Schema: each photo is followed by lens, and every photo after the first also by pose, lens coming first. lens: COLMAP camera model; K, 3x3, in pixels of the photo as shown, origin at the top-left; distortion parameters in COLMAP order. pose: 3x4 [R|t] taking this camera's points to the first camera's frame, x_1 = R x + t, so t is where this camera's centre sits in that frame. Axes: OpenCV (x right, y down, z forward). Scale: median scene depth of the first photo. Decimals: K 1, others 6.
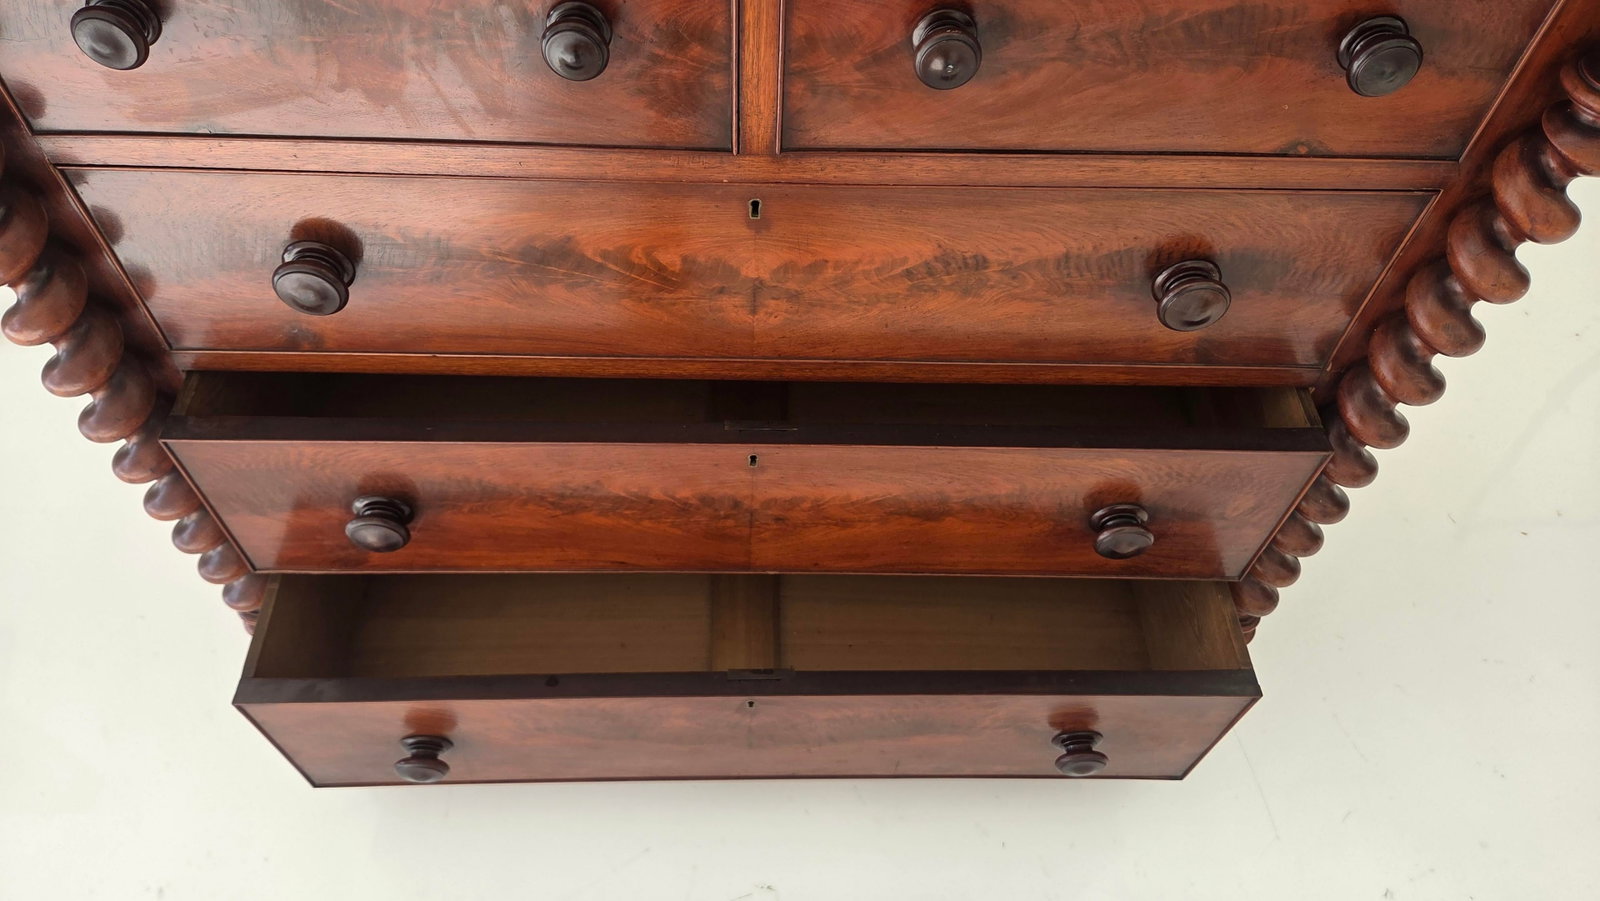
lens RADIAL K [[1102.0, 0, 776.6], [0, 1102.0, 439.3], [0, 0, 1]] dist [0.051076, -0.049639]
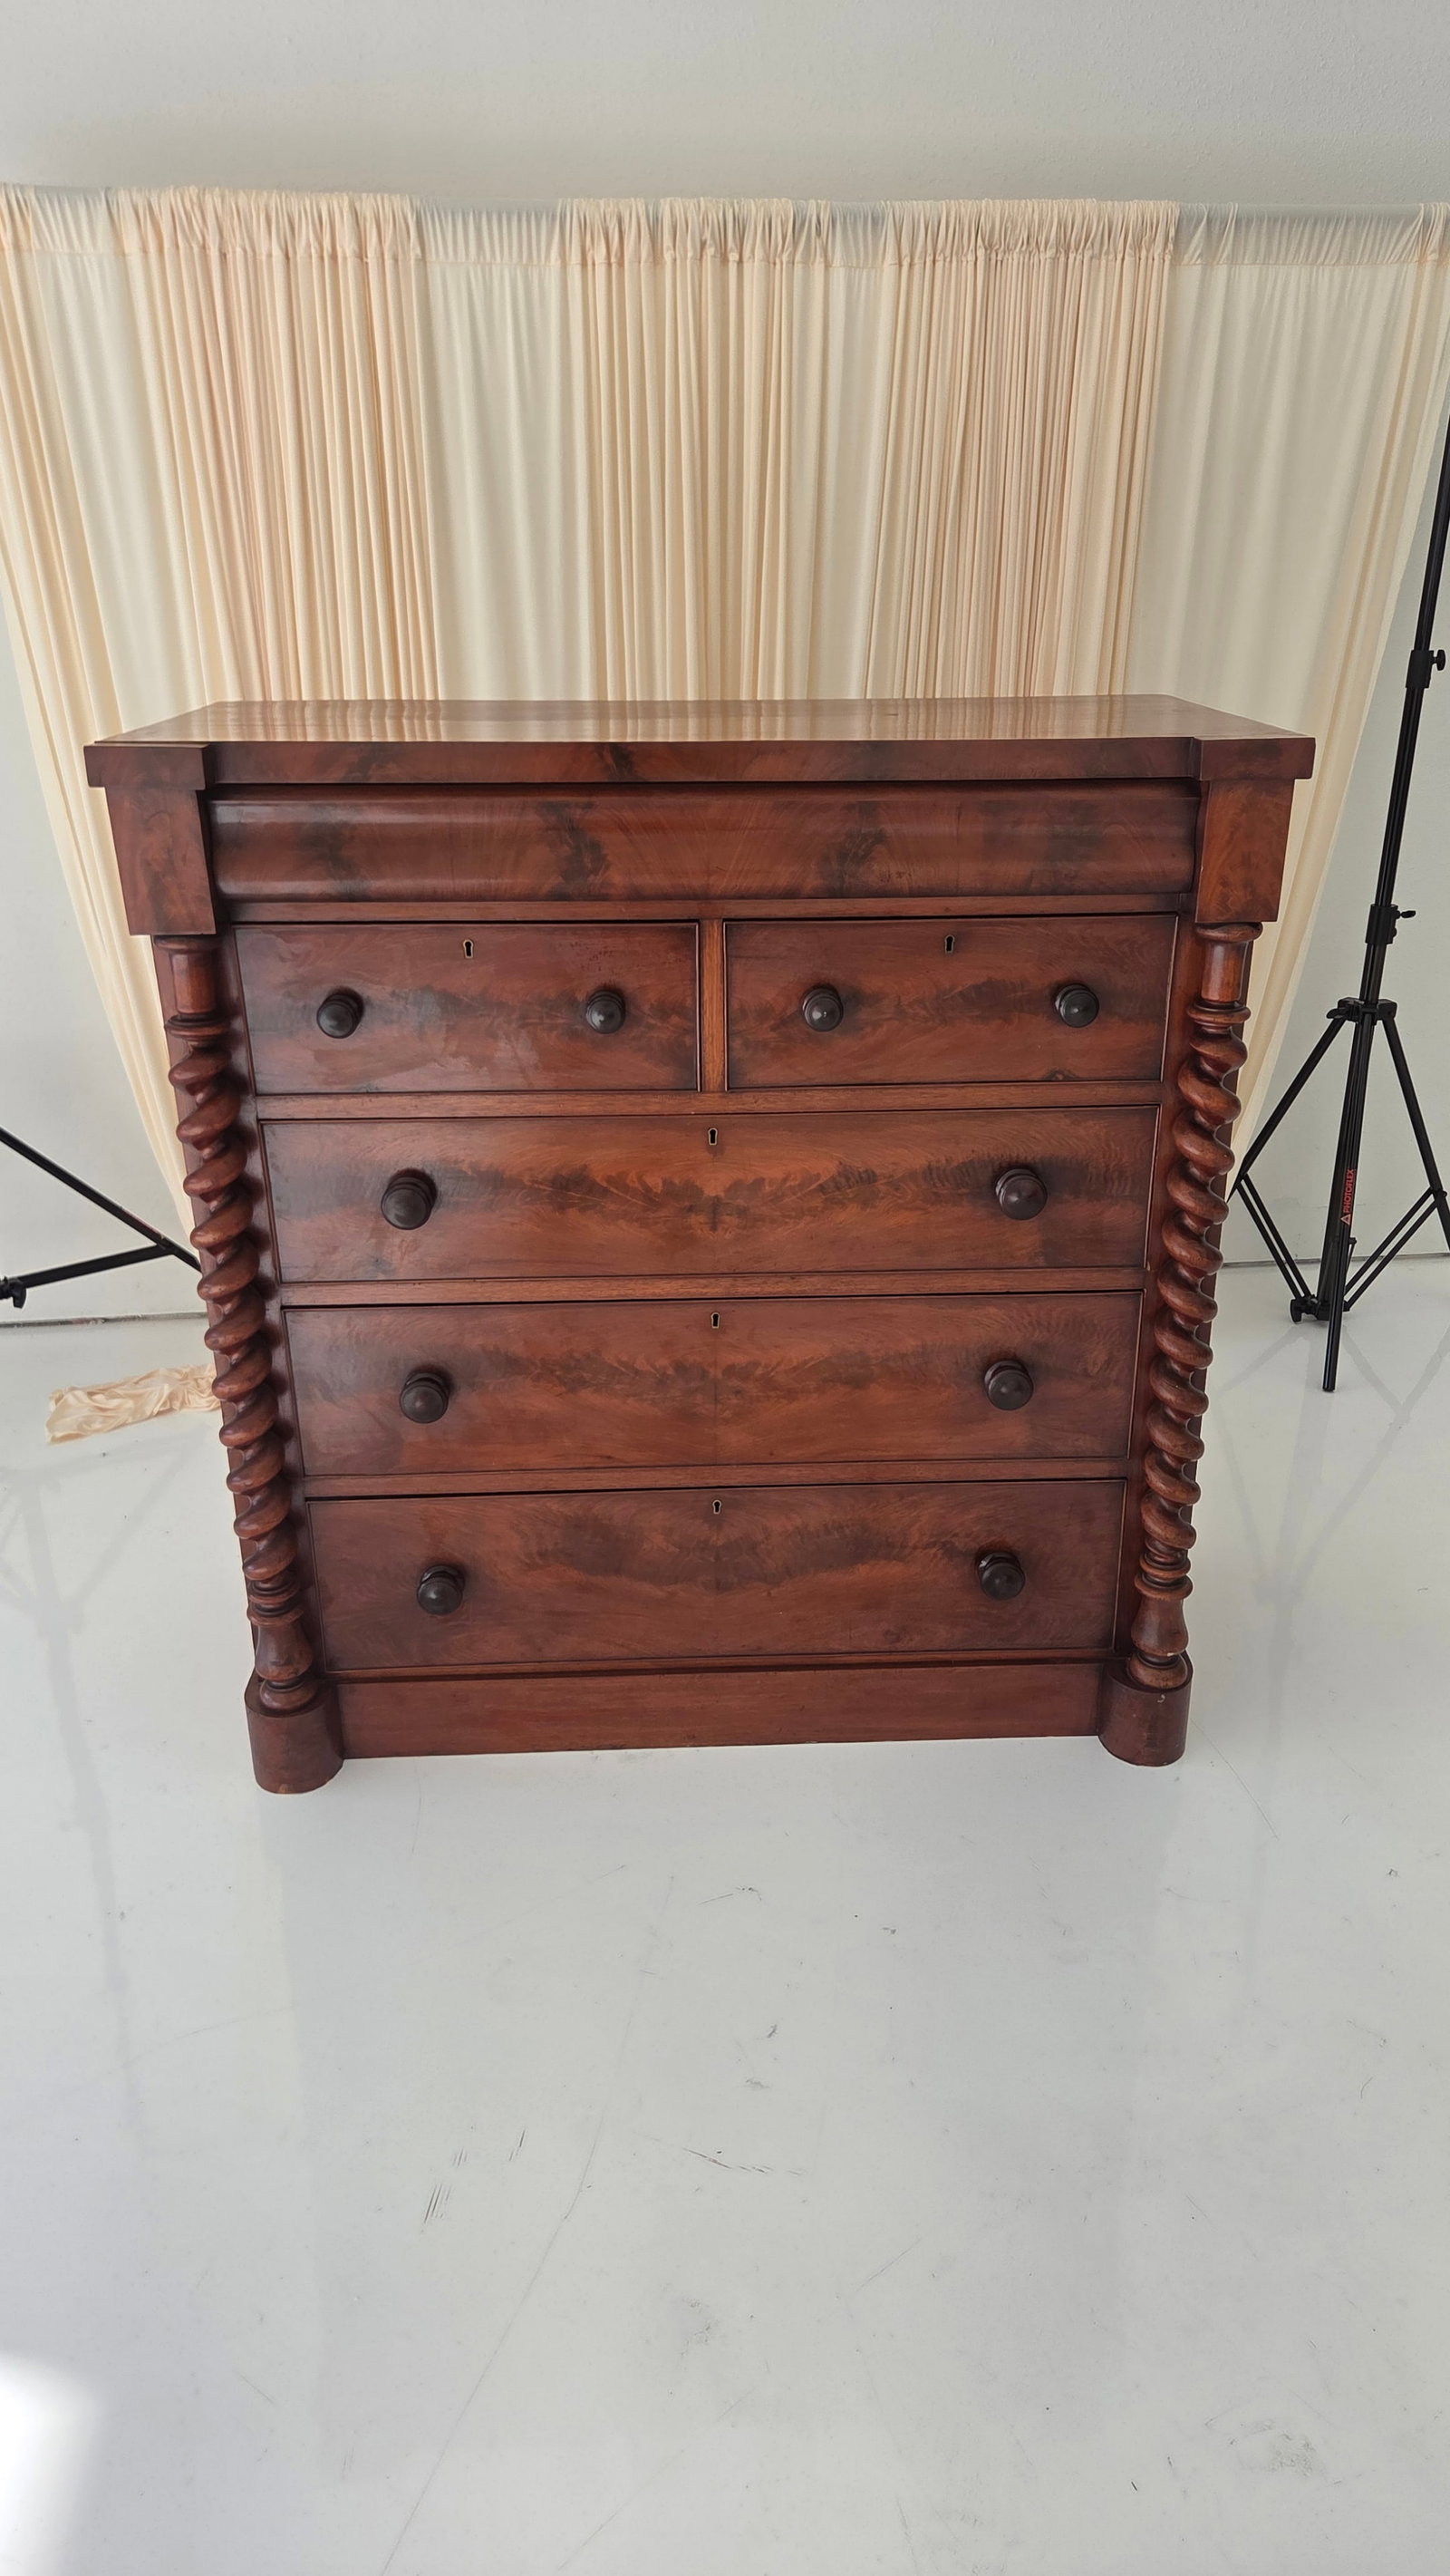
lens RADIAL K [[1774.0, 0, 747.4], [0, 1774.0, 1260.1], [0, 0, 1]] dist [0.051076, -0.049639]
pose [[0.998822, -0.042646, 0.023150, -0.033649], [0.048499, 0.862015, -0.504558, 1.095323], [0.001562, 0.505086, 0.863067, -0.939110]]
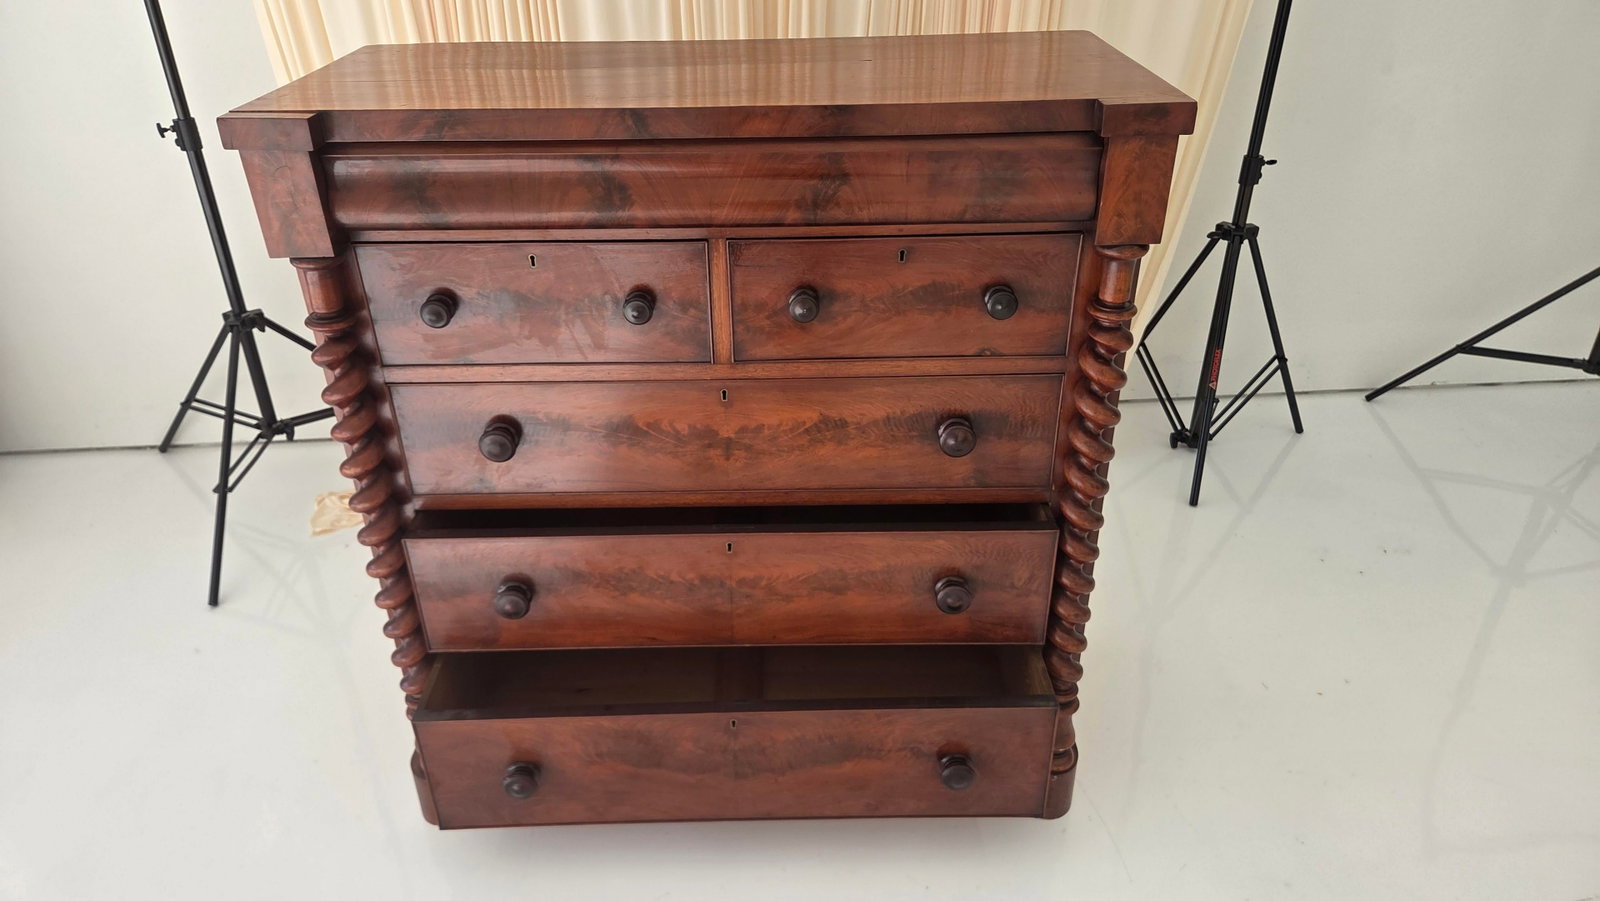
lens RADIAL K [[1102.0, 0, 775.5], [0, 1102.0, 443.3], [0, 0, 1]] dist [0.051076, -0.049639]
pose [[0.998817, -0.035217, -0.033519, 0.130019], [0.019162, 0.918774, -0.394320, 0.626106], [0.044684, 0.393211, 0.918362, -0.748259]]
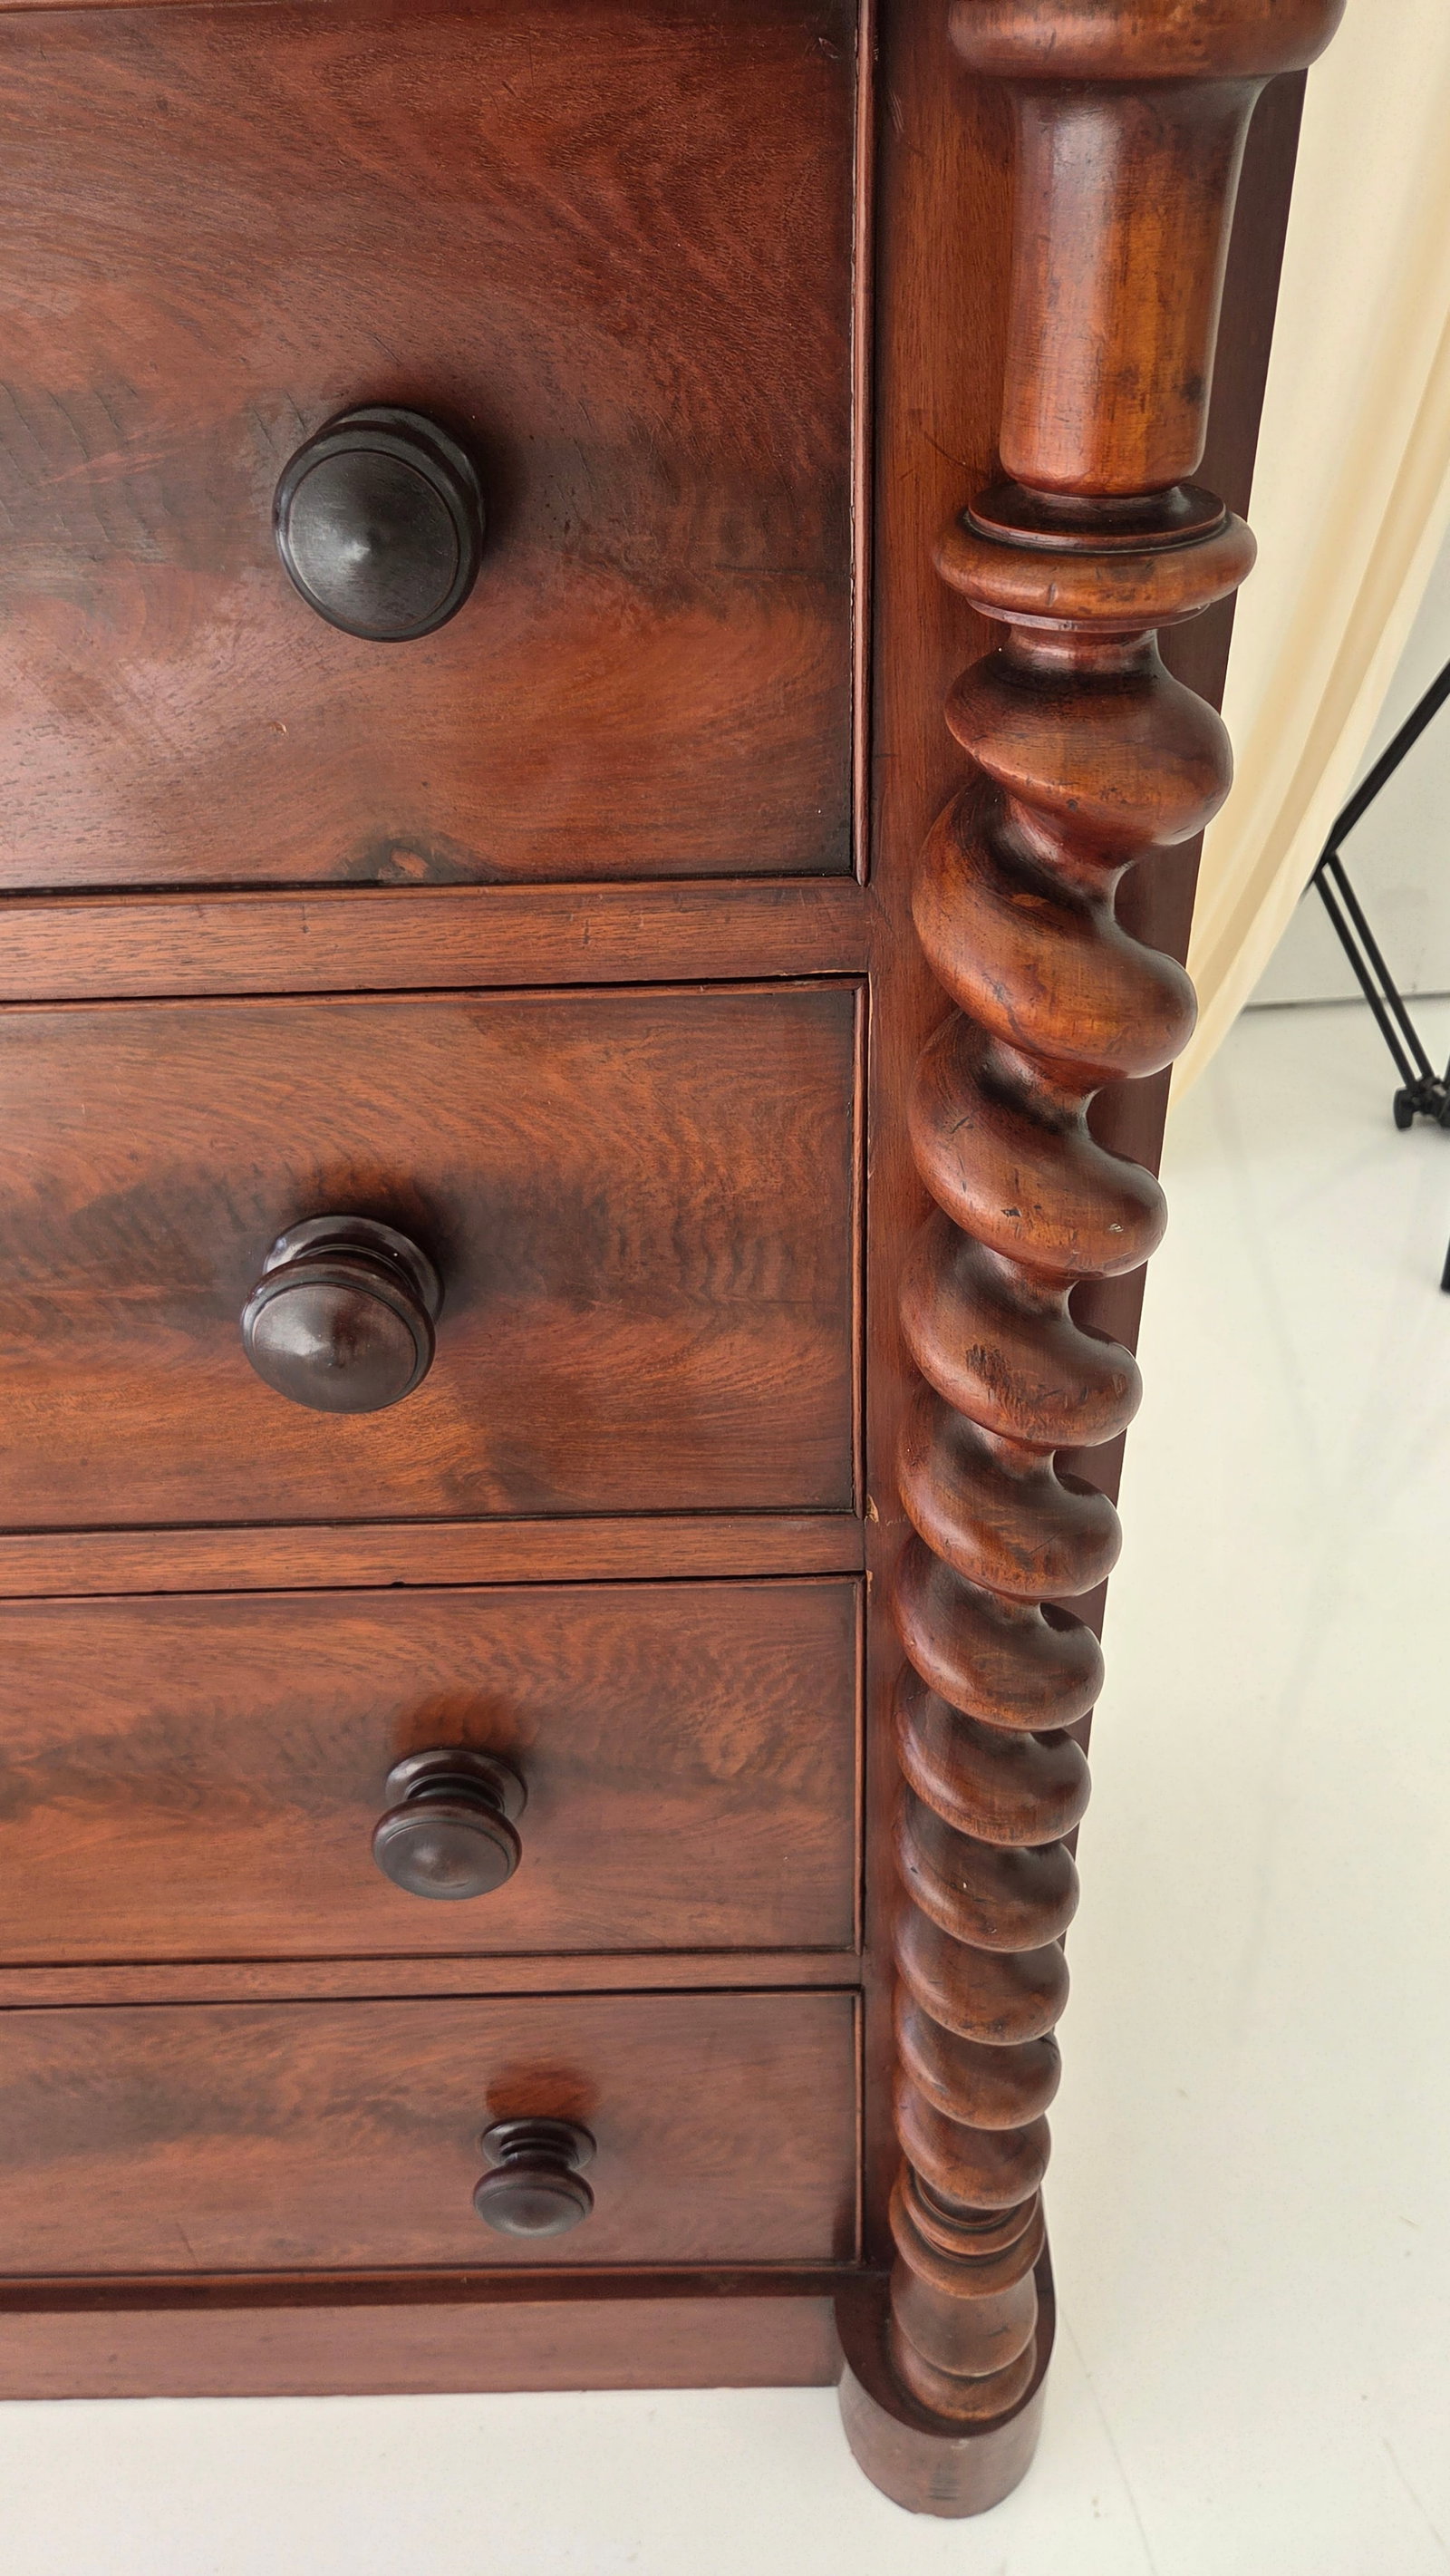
lens RADIAL K [[1774.0, 0, 784.5], [0, 1774.0, 1300.5], [0, 0, 1]] dist [0.051076, -0.049639]
pose [[0.998646, -0.048838, -0.017938, 0.540007], [0.042476, 0.964405, -0.260997, 0.025319], [0.030046, 0.259882, 0.965173, 0.444716]]
